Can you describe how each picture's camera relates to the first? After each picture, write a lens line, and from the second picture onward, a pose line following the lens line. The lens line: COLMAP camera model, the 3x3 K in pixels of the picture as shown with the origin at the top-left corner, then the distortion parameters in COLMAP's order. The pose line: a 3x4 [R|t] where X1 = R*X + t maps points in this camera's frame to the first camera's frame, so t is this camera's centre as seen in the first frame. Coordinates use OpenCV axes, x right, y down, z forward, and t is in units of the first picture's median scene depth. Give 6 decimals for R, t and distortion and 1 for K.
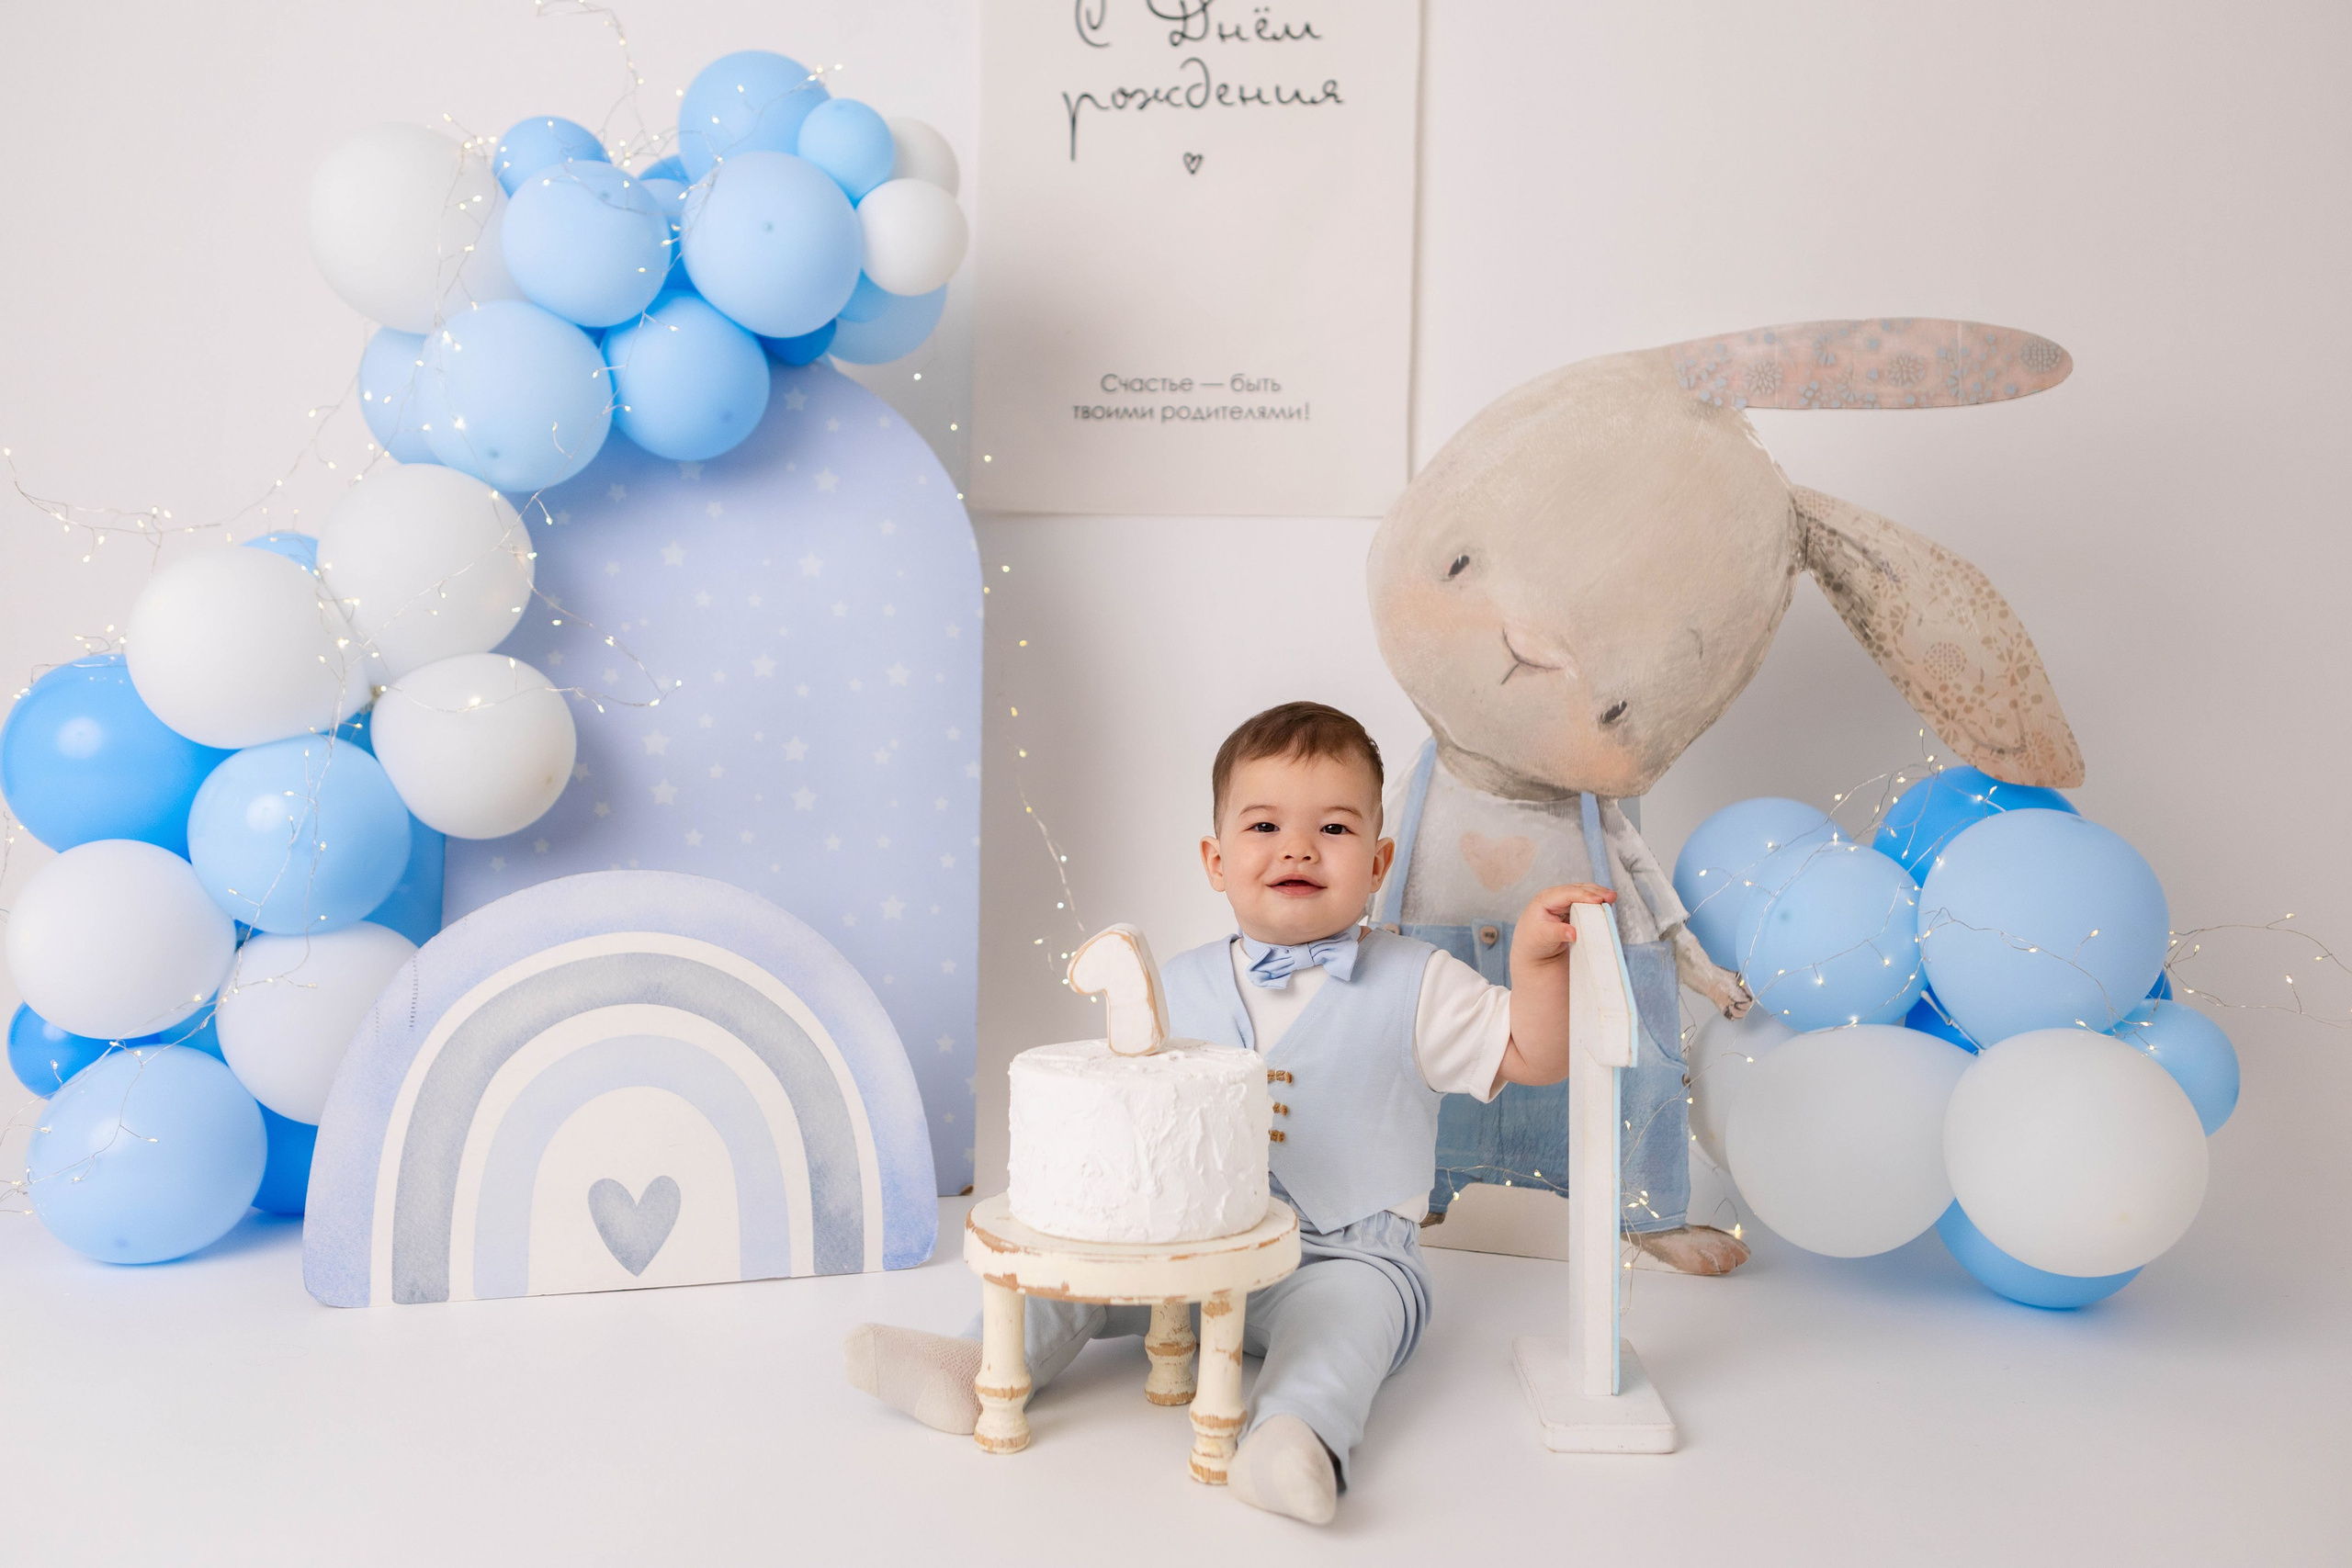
lens RADIAL K [[2088.0, 0, 1160.6], [0, 2088.0, 763.1], [0, 0, 1]] dist [-0.003924, 0.018477]
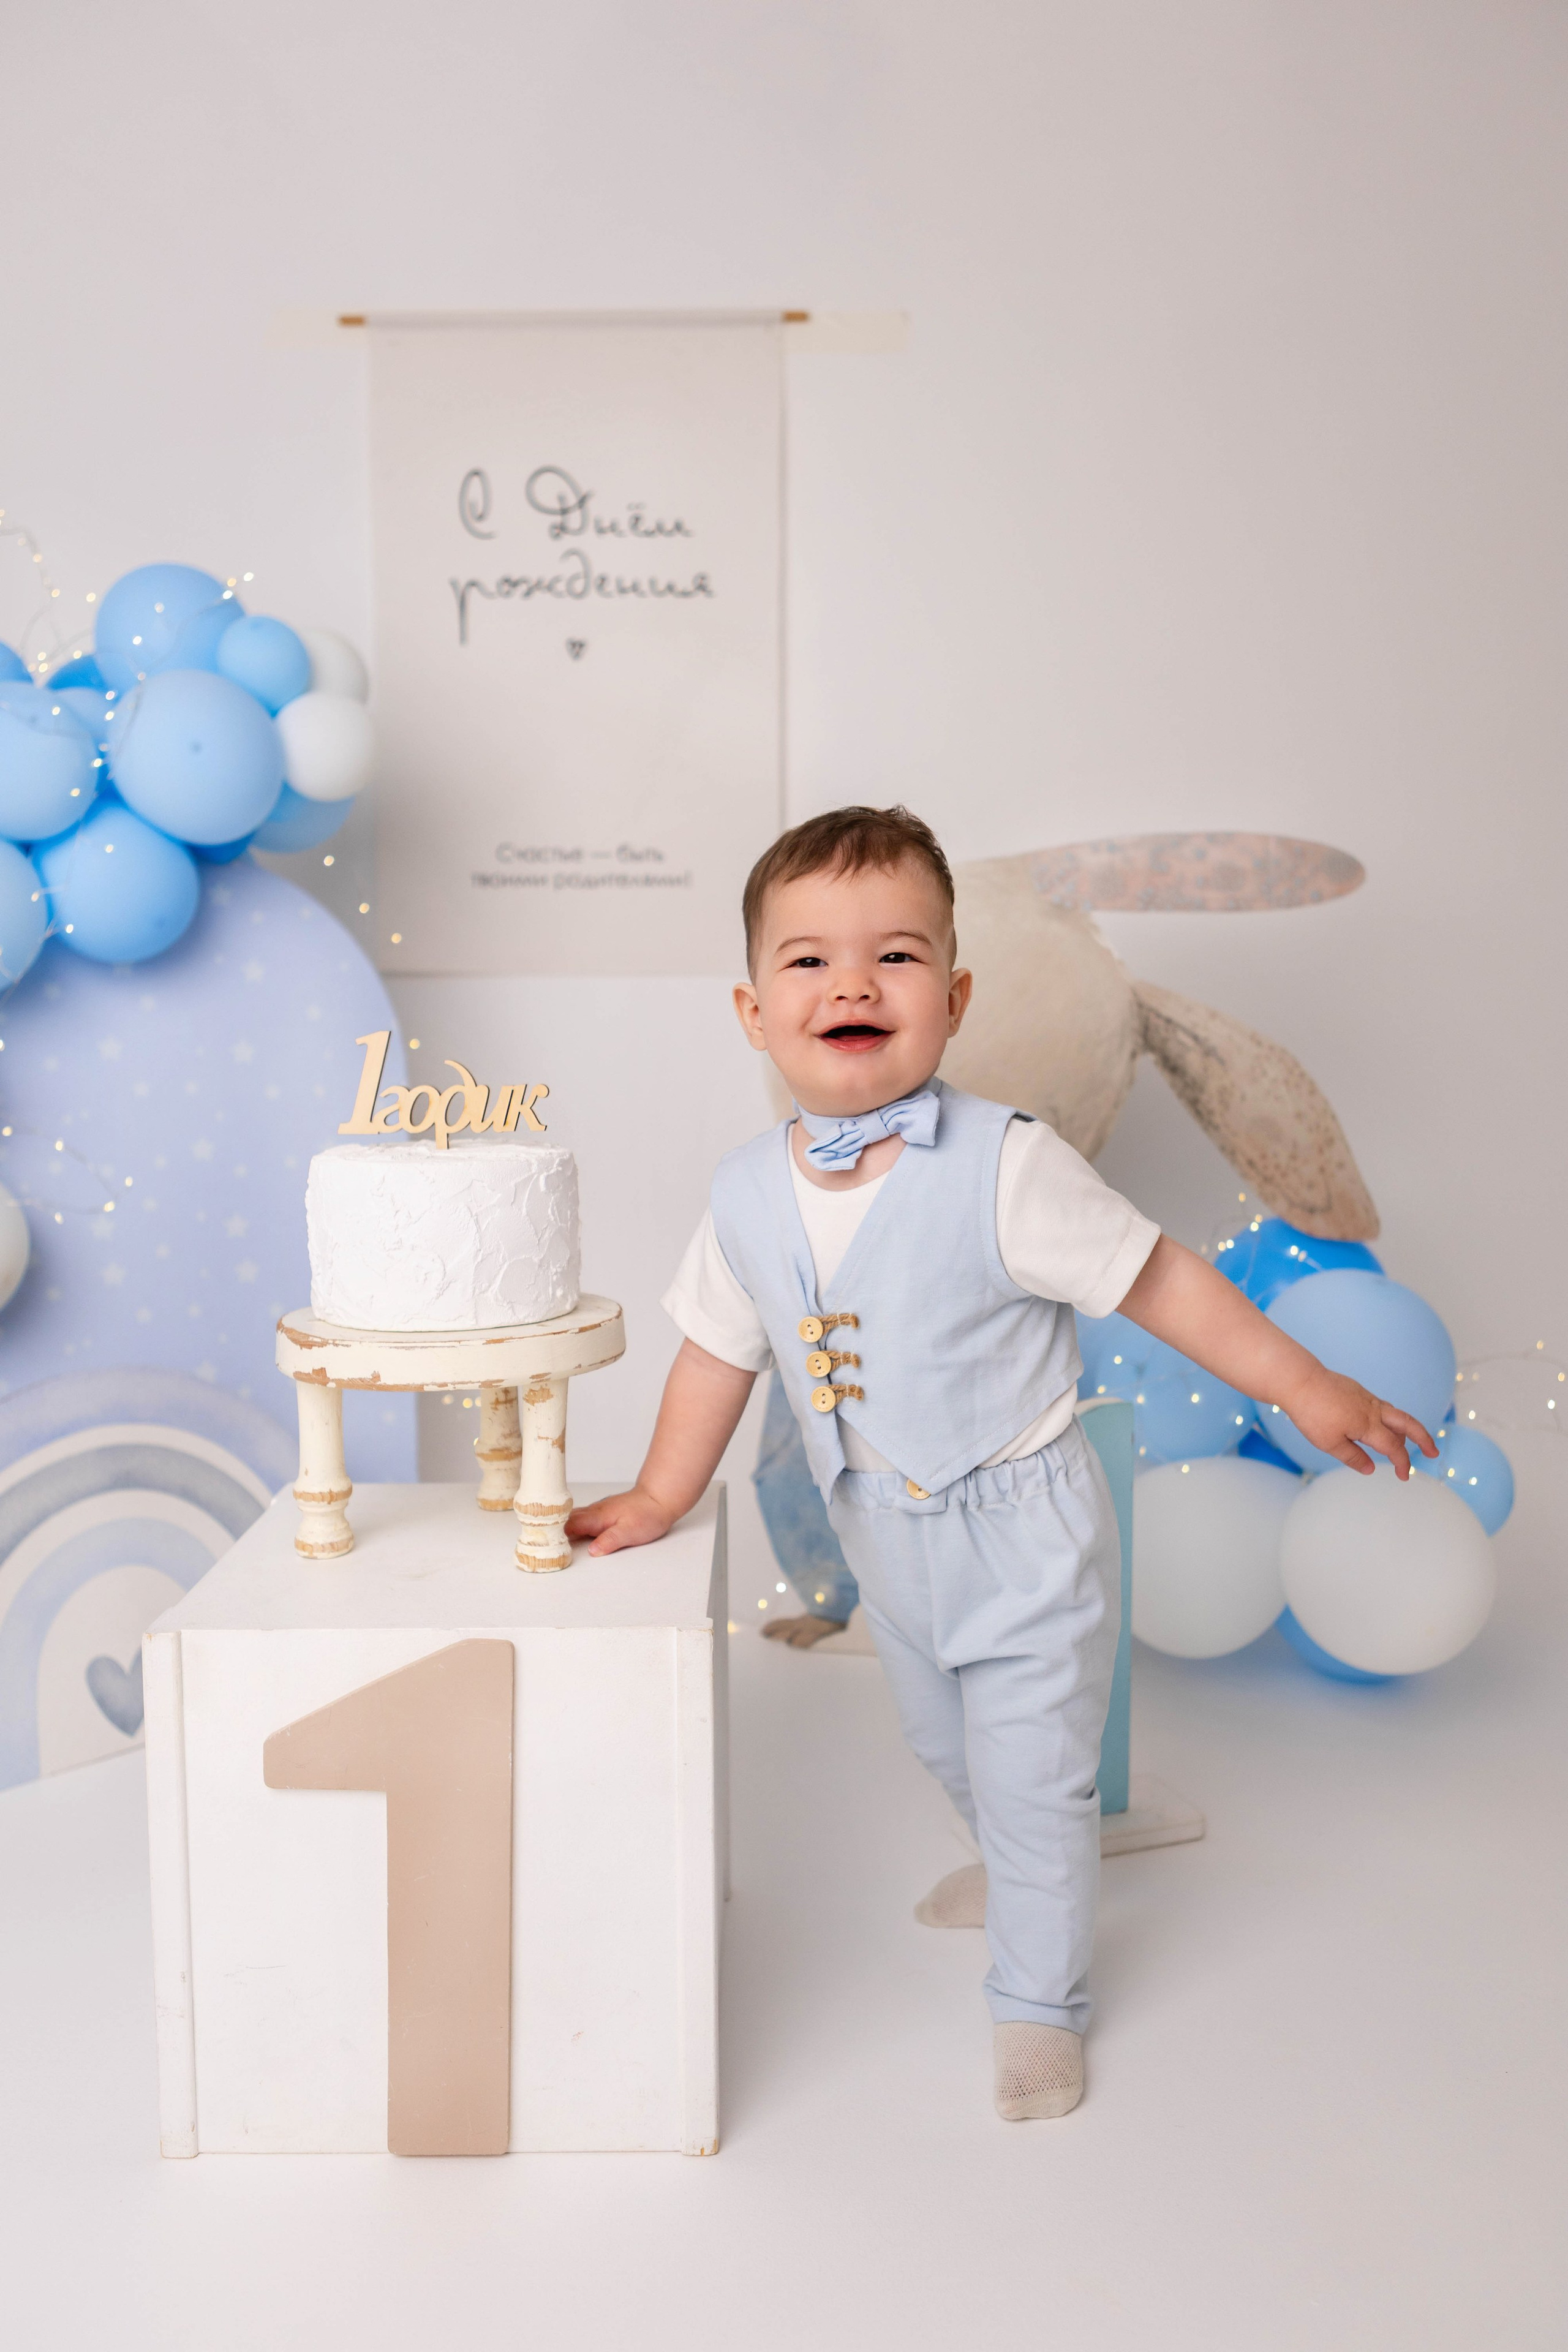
lens RADIAL K [[1876.8, 0, 774.5], [0, 1876.8, 1178.9], [0, 0, 1]] dist [0.012960, -0.001983]
pose [[0.988674, -0.035034, 0.145935, -0.045813], [0.026406, 0.997810, 0.060646, -0.090562], [-0.147740, -0.056105, 0.987434, 0.005713]]
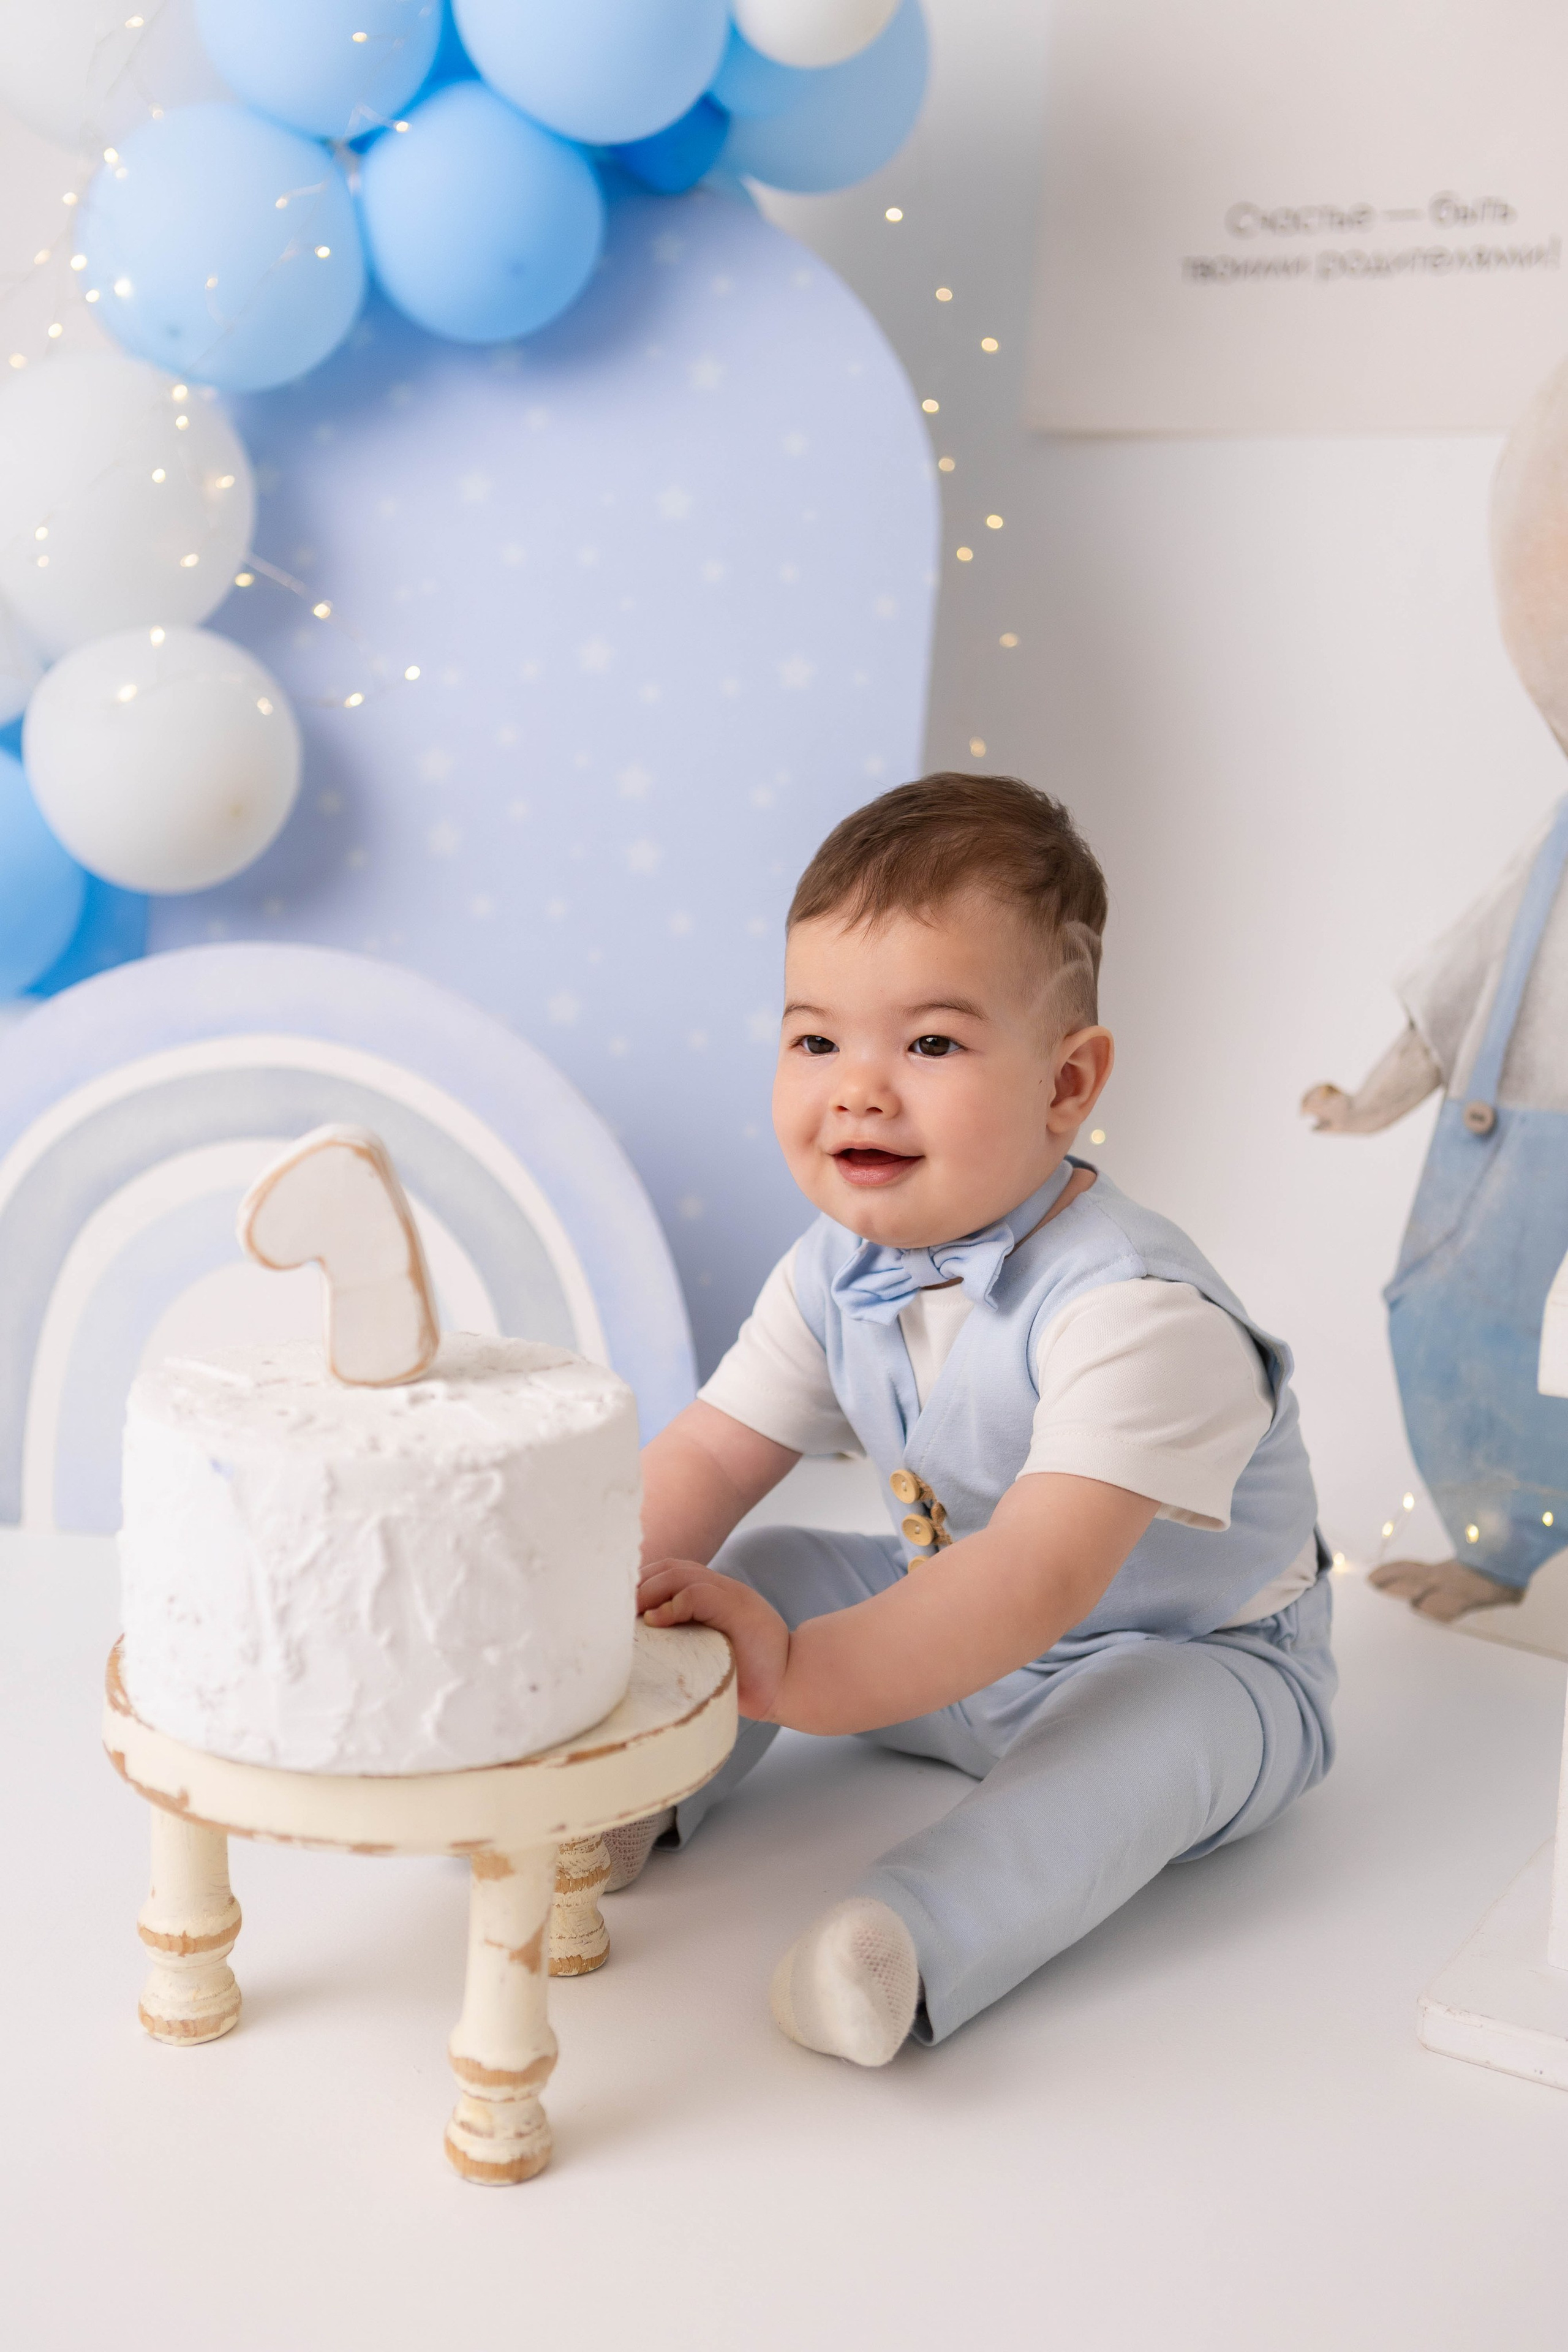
lens RADIAL K [[2635.7, 0, 736.3], [0, 2635.7, 1183.4], [0, 0, 1]] dist [-0.021449, 0.000000]
pose [[0.930295, 0.083860, -0.357097, 0.188316], [-0.036603, 0.989880, 0.137106, 0.004637], [0.364981, -0.114478, 0.923950, 0.233308]]
